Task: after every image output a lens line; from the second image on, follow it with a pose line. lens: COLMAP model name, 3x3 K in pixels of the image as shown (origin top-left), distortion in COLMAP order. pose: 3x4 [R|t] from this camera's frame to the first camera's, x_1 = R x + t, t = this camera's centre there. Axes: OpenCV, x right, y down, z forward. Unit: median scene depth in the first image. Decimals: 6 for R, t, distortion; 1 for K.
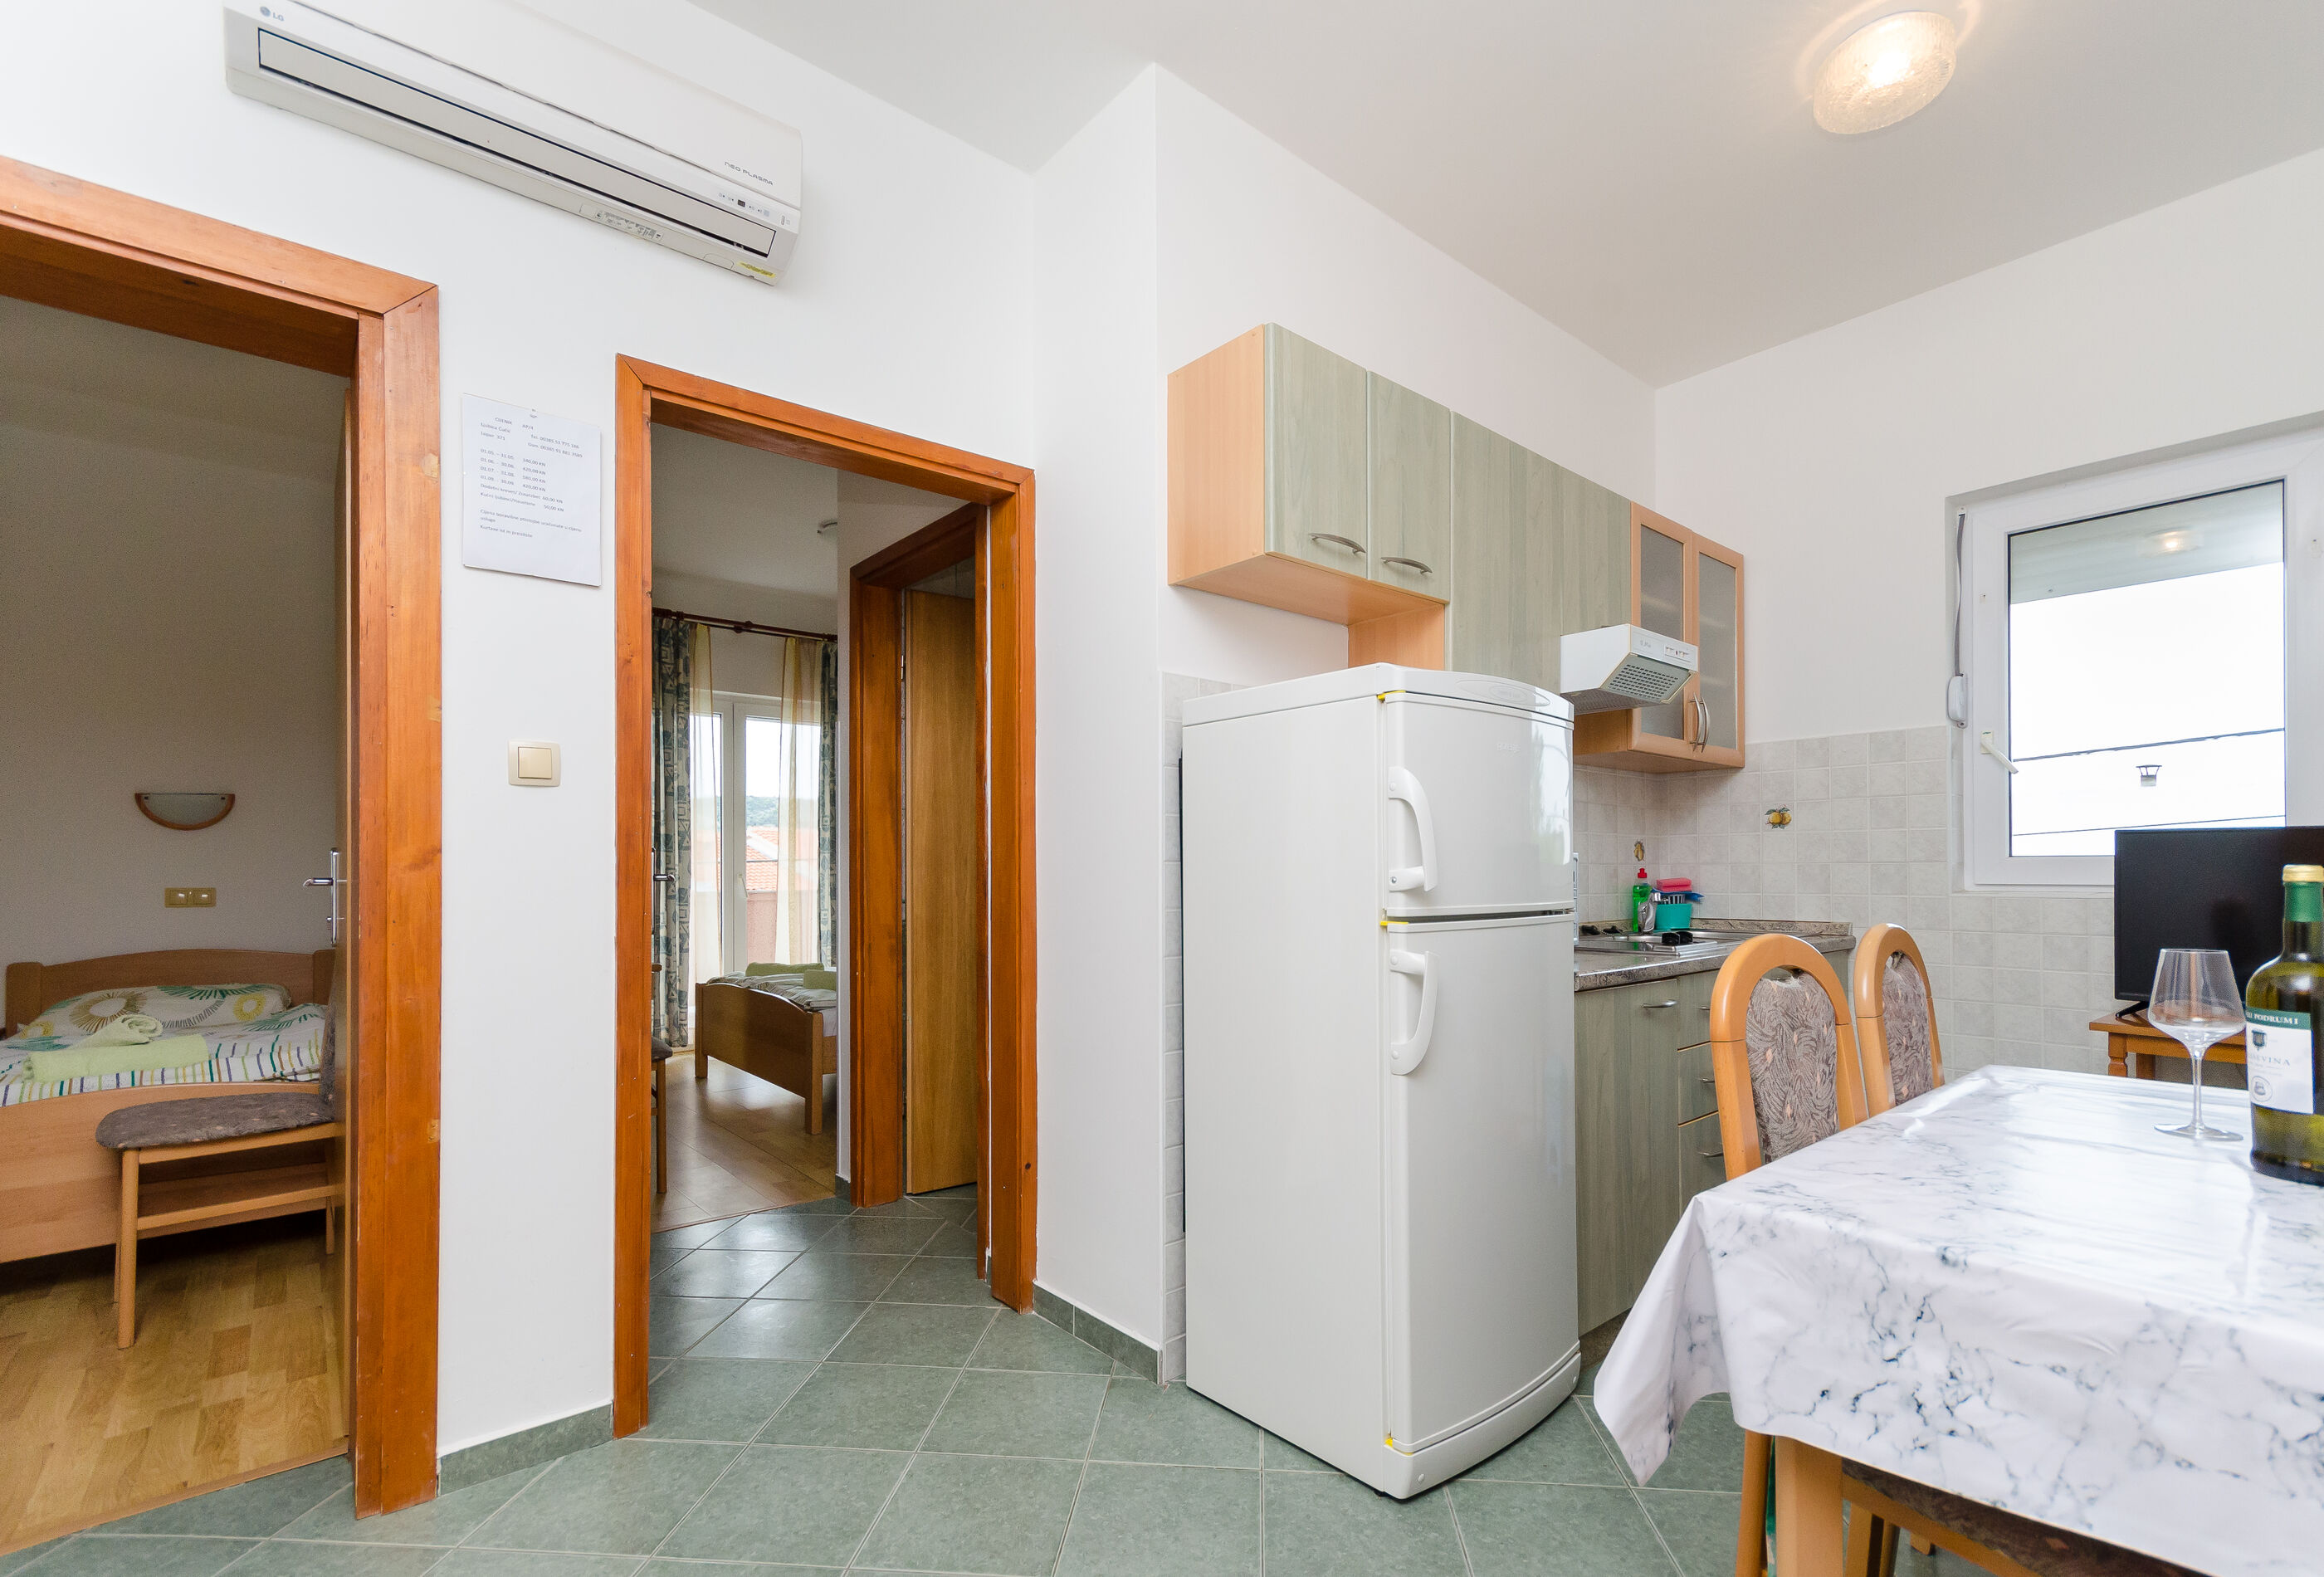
lens RADIAL K [[1037.9, 0, 1168.7], [0, 1037.9, 908.9], [0, 0, 1]] dist [0.003433, 0.006605]
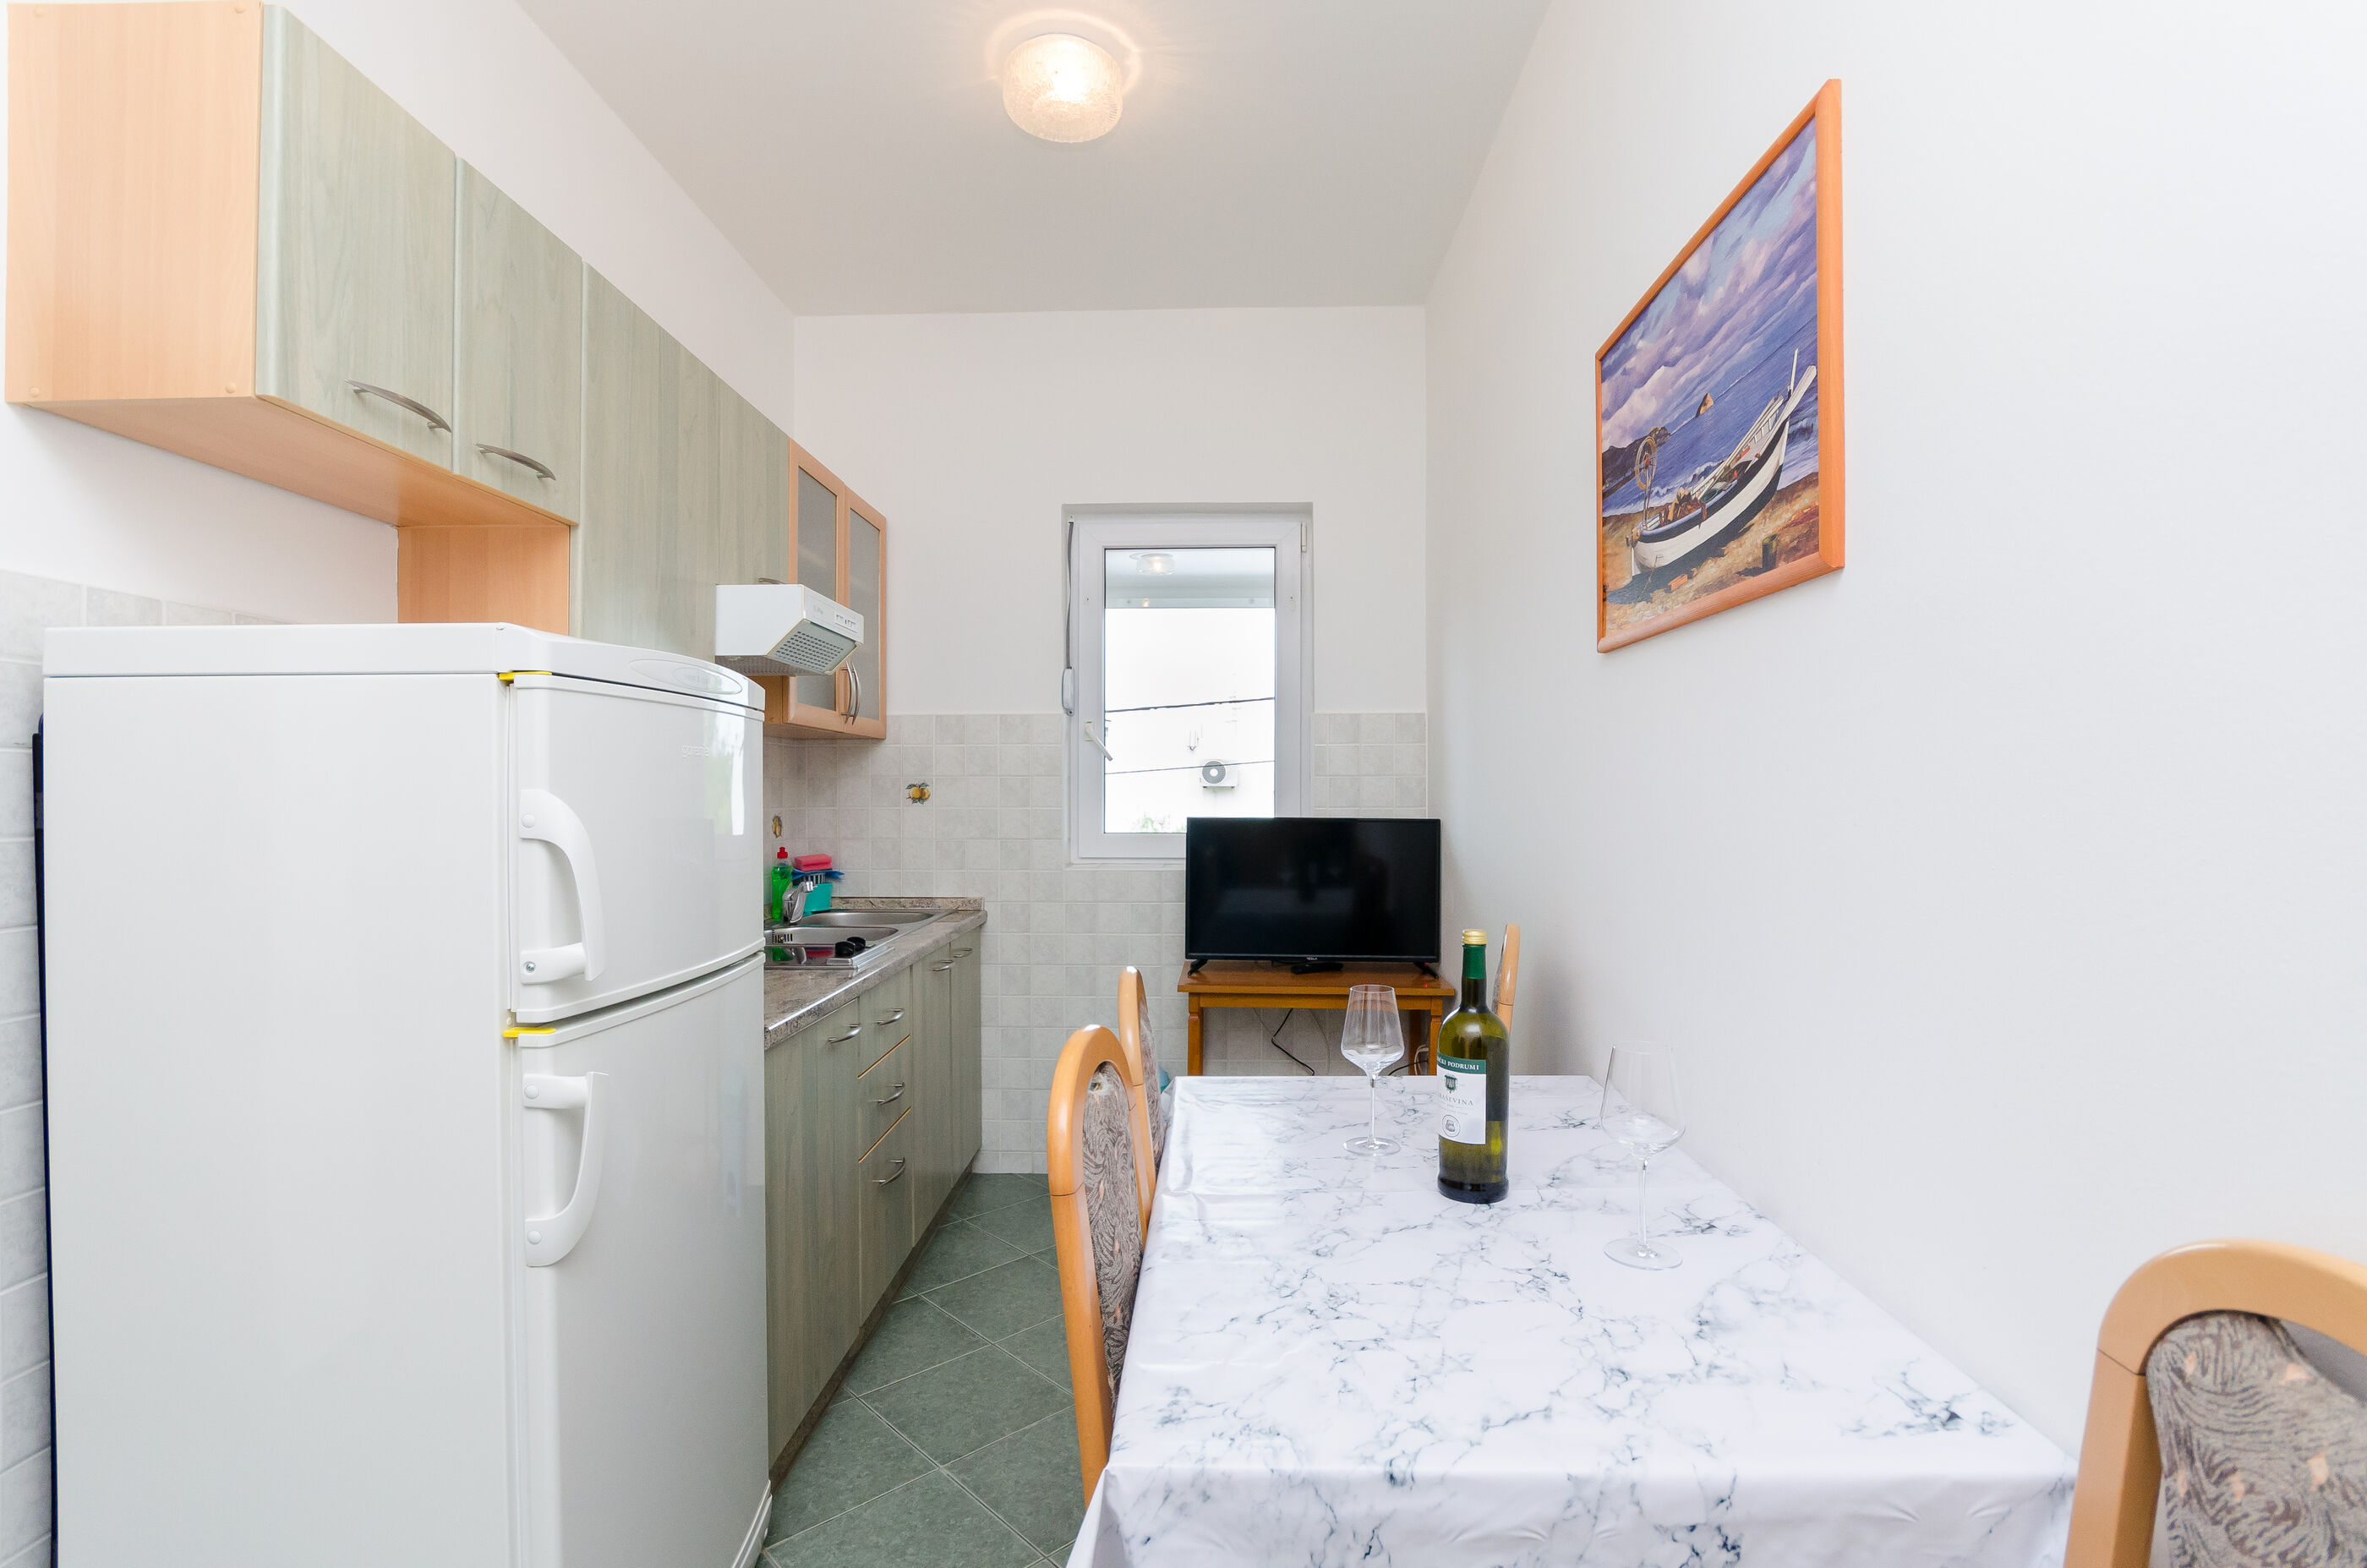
lens RADIAL K [[1081.1, 0, 1183.5], [0, 1081.1, 784.0], [0, 0, 1]] dist [-0.021009, -0.000170]
pose [[0.658302, -0.002884, 0.752748, -0.008770], [0.033778, 0.999099, -0.025713, -0.093463], [-0.751995, 0.042353, 0.657806, 0.236145]]
